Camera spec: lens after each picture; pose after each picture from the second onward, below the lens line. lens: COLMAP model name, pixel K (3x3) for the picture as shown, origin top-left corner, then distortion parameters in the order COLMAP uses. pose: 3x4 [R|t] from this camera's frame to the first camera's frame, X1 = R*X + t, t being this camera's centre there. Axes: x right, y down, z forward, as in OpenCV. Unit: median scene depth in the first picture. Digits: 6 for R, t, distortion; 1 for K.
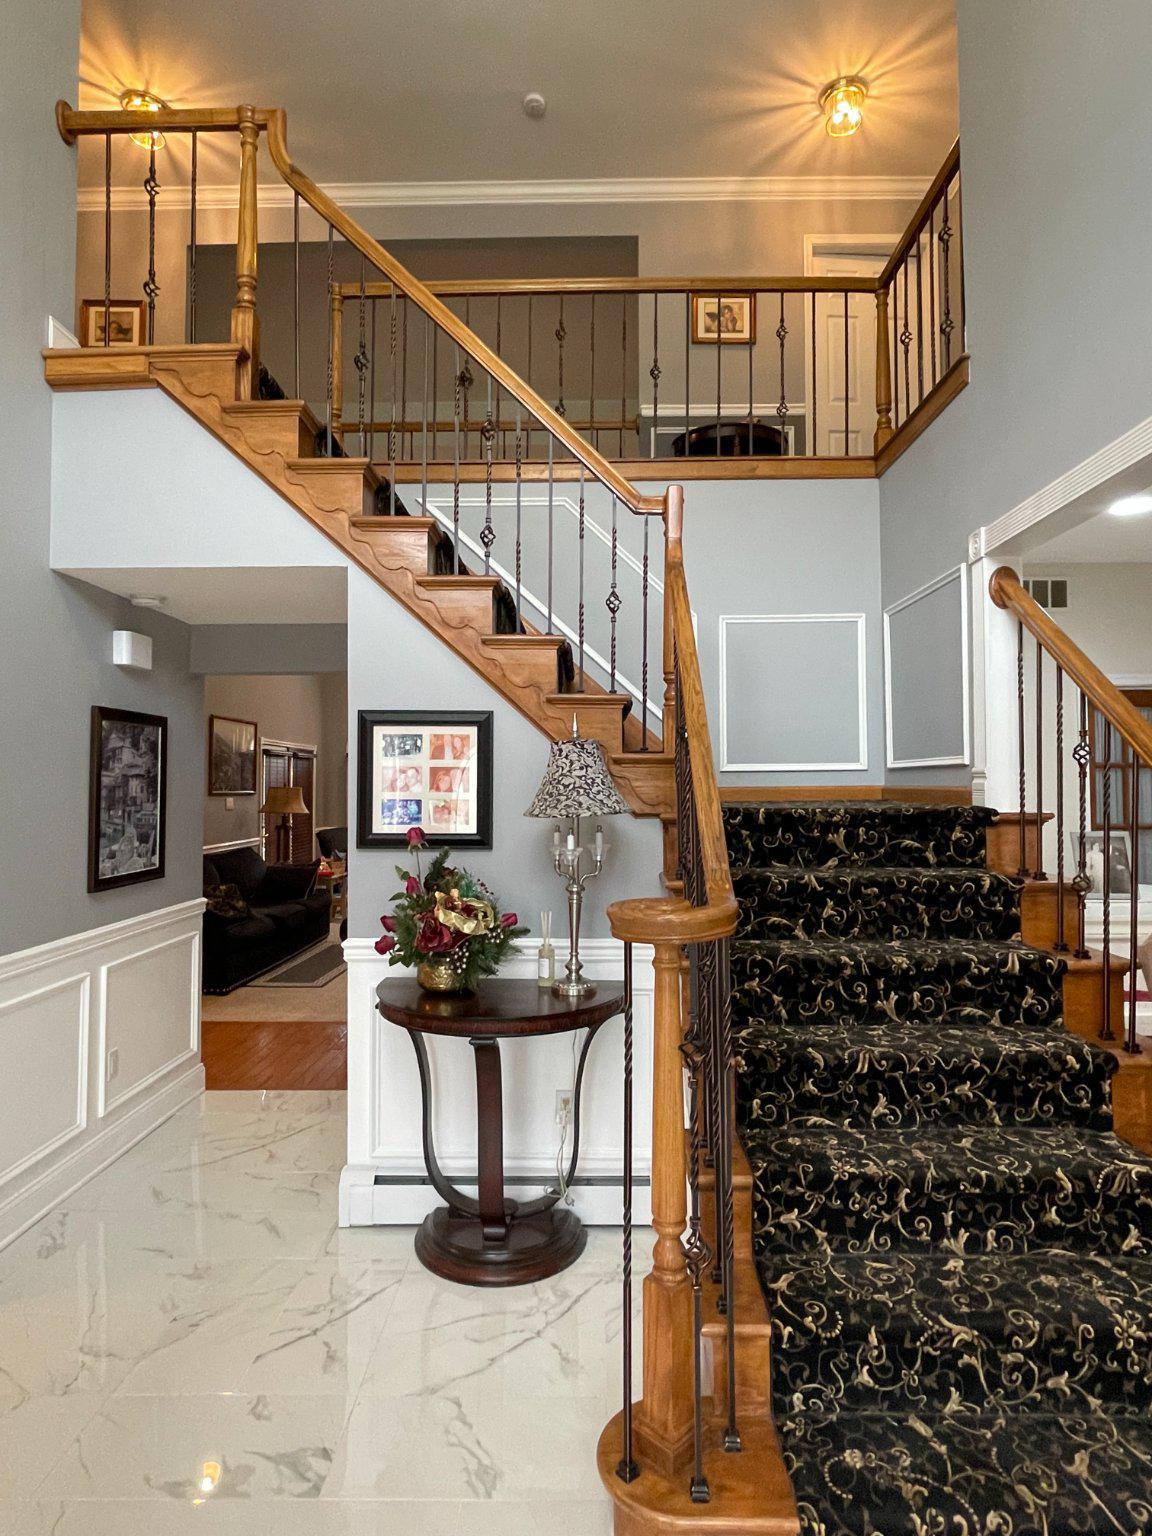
lens RADIAL K [[858.9, 0, 574.1], [0, 858.9, 766.8], [0, 0, 1]] dist [-0.007248, 0.004813]
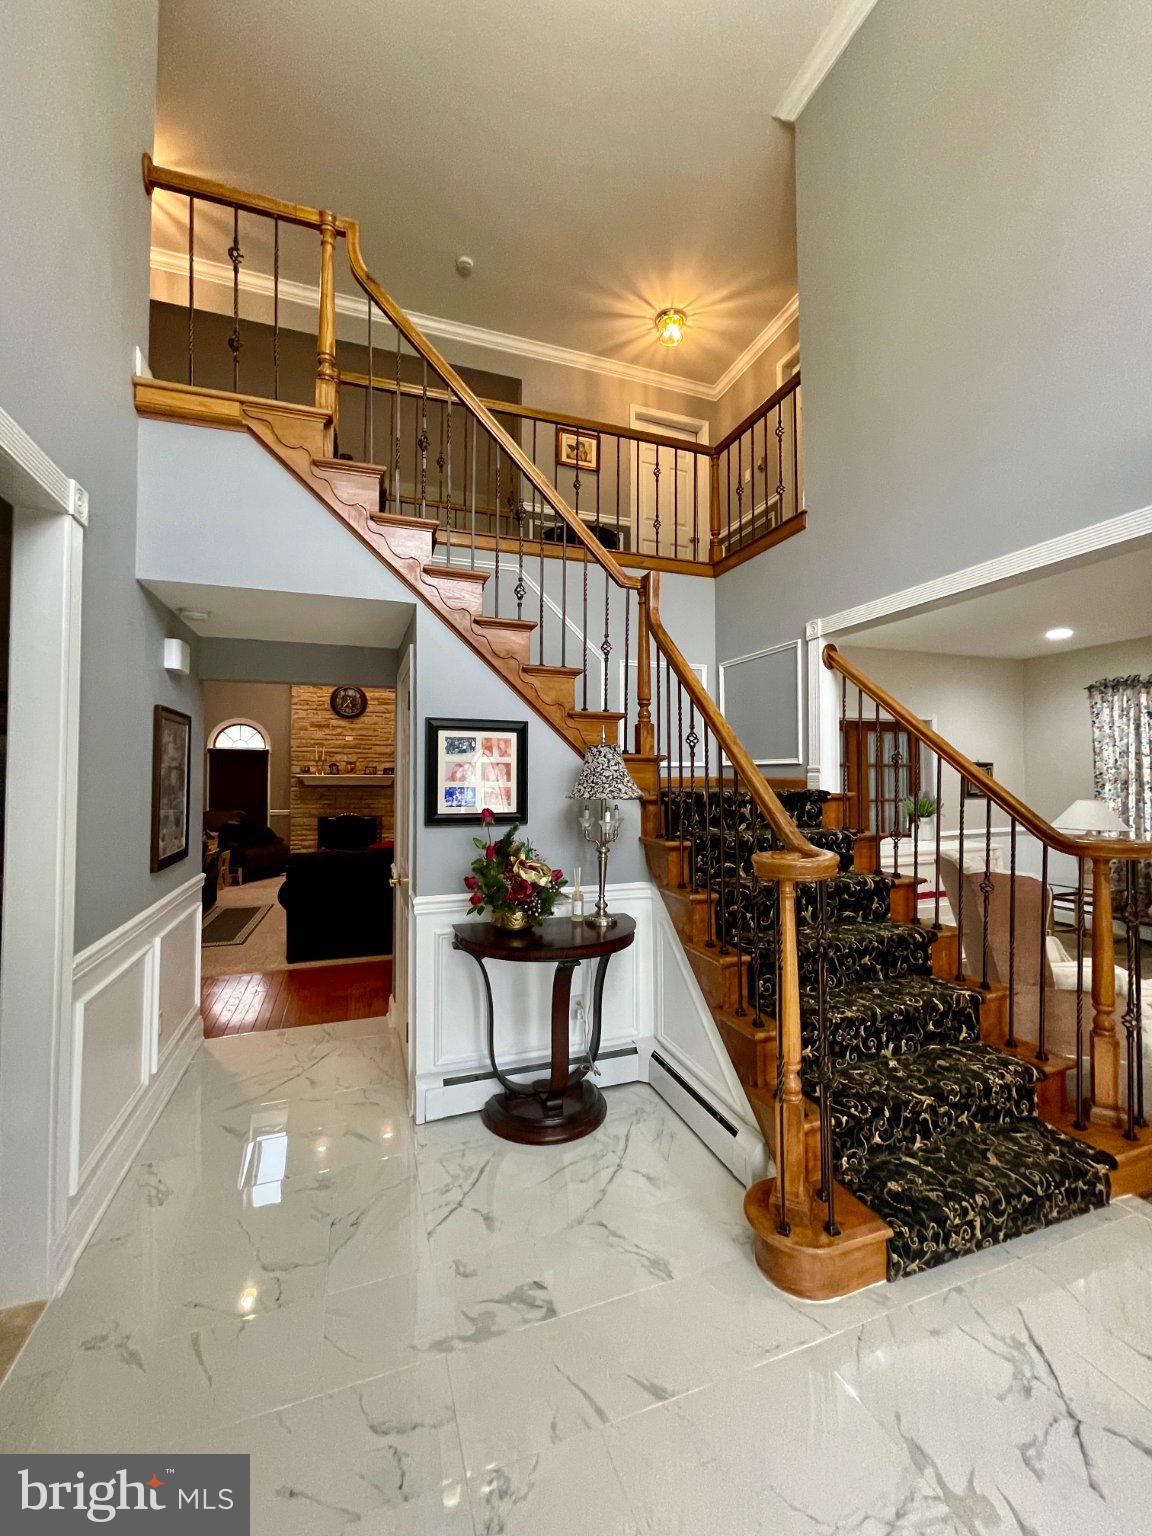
lens RADIAL K [[618.4, 0, 576.2], [0, 618.4, 764.3], [0, 0, 1]] dist [-0.001139, 0.001057]
pose [[0.934319, 0.007641, 0.356357, -0.381028], [-0.008986, 0.999957, 0.002118, -0.000566], [-0.356326, -0.005181, 0.934348, 0.063061]]
